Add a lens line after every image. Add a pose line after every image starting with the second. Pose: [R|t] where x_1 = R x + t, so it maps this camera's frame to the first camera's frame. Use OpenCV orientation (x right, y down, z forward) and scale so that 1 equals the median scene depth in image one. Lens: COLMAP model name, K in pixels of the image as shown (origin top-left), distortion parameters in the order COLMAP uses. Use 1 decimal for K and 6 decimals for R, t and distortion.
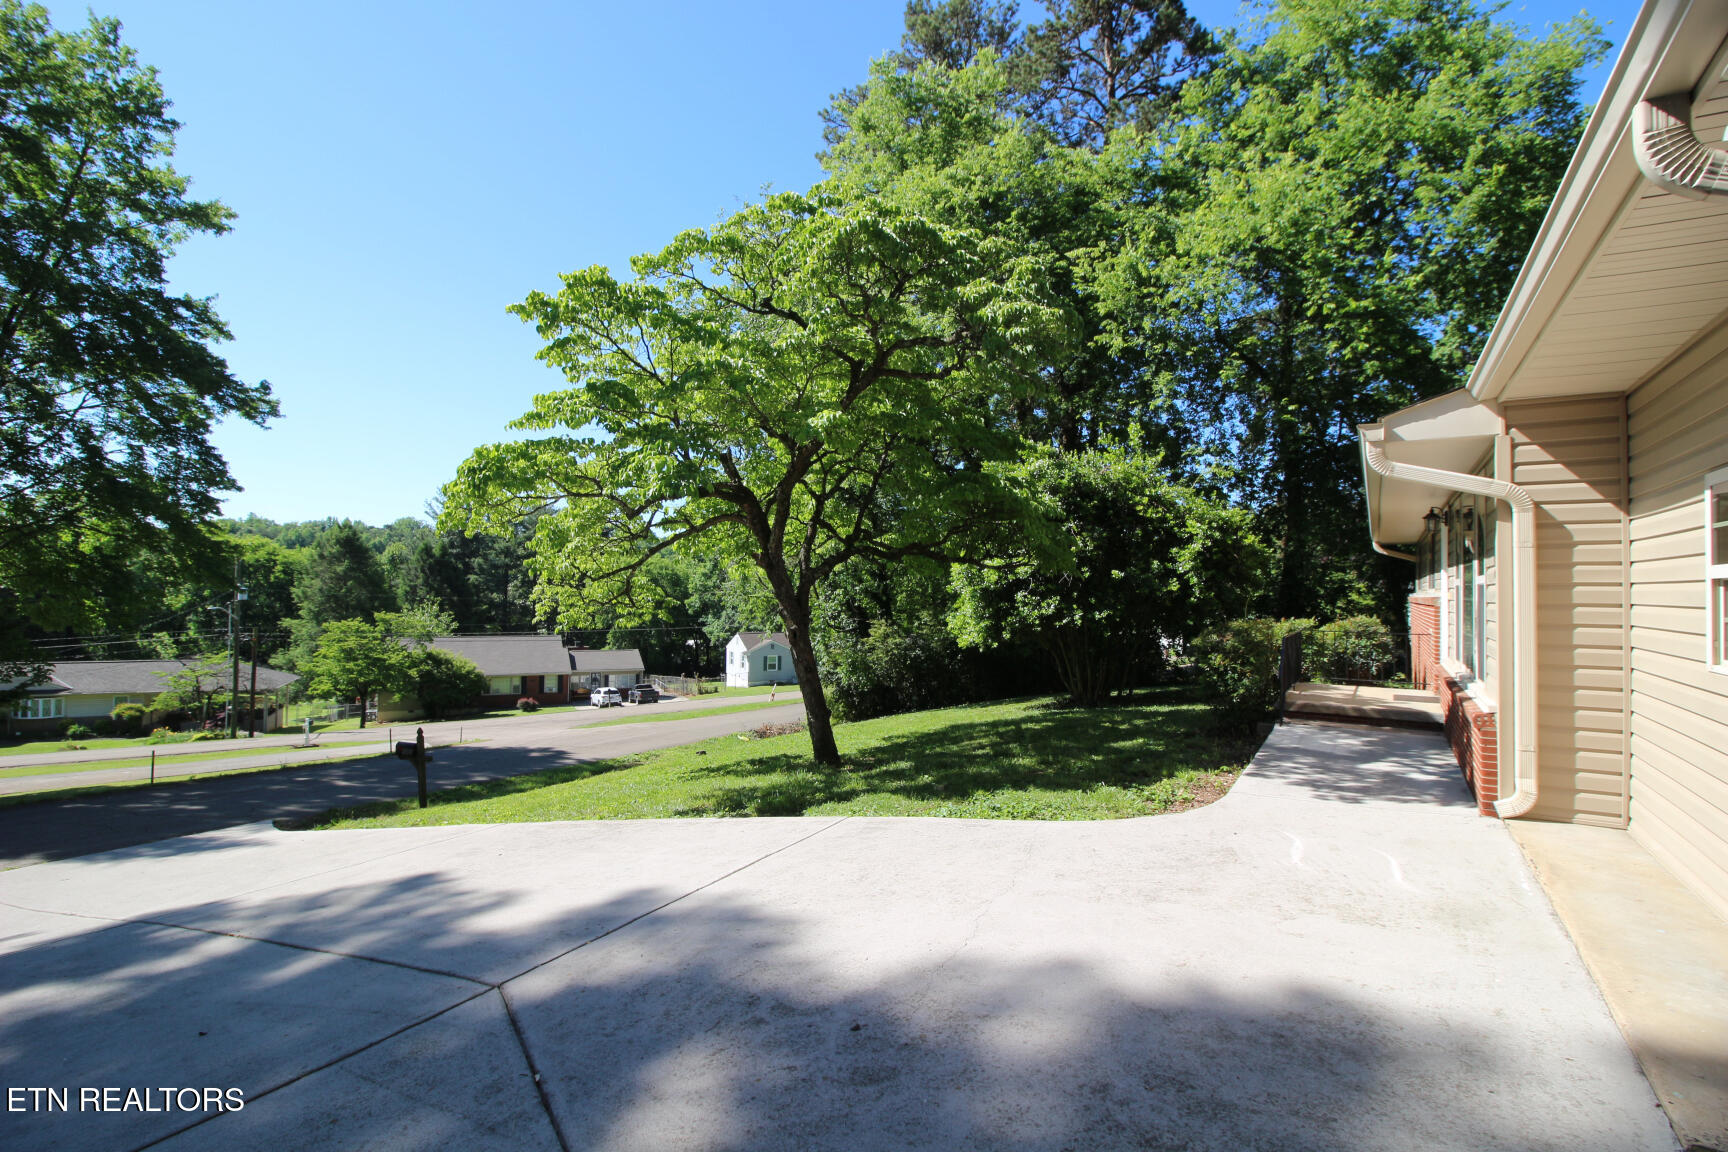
lens RADIAL K [[800.1, 0, 862.2], [0, 800.1, 573.5], [0, 0, 1]] dist [-0.012614, -0.005938]
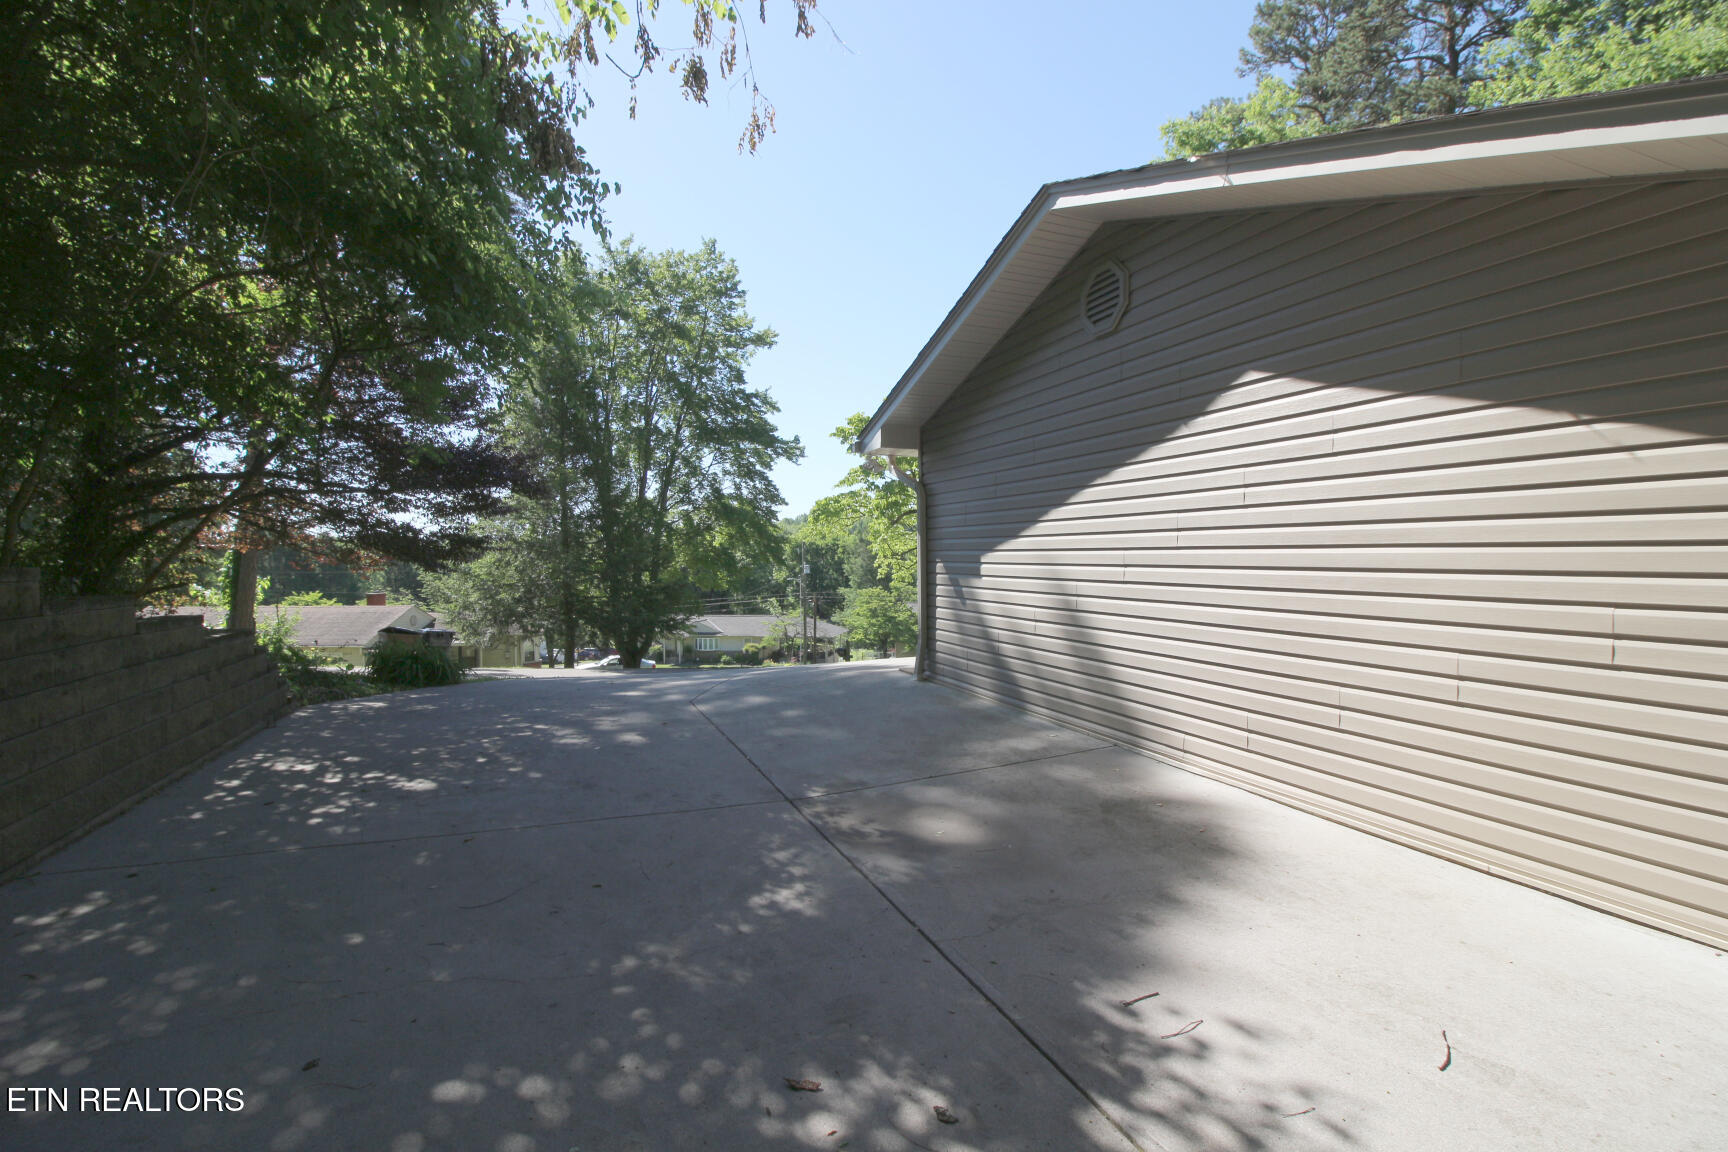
lens RADIAL K [[800.1, 0, 873.7], [0, 800.1, 573.2], [0, 0, 1]] dist [-0.012614, -0.005938]
pose [[0.819118, -0.012181, -0.573495, 0.308512], [0.032187, 0.999175, 0.024751, 0.000478], [0.572721, -0.038733, 0.818835, -0.254696]]
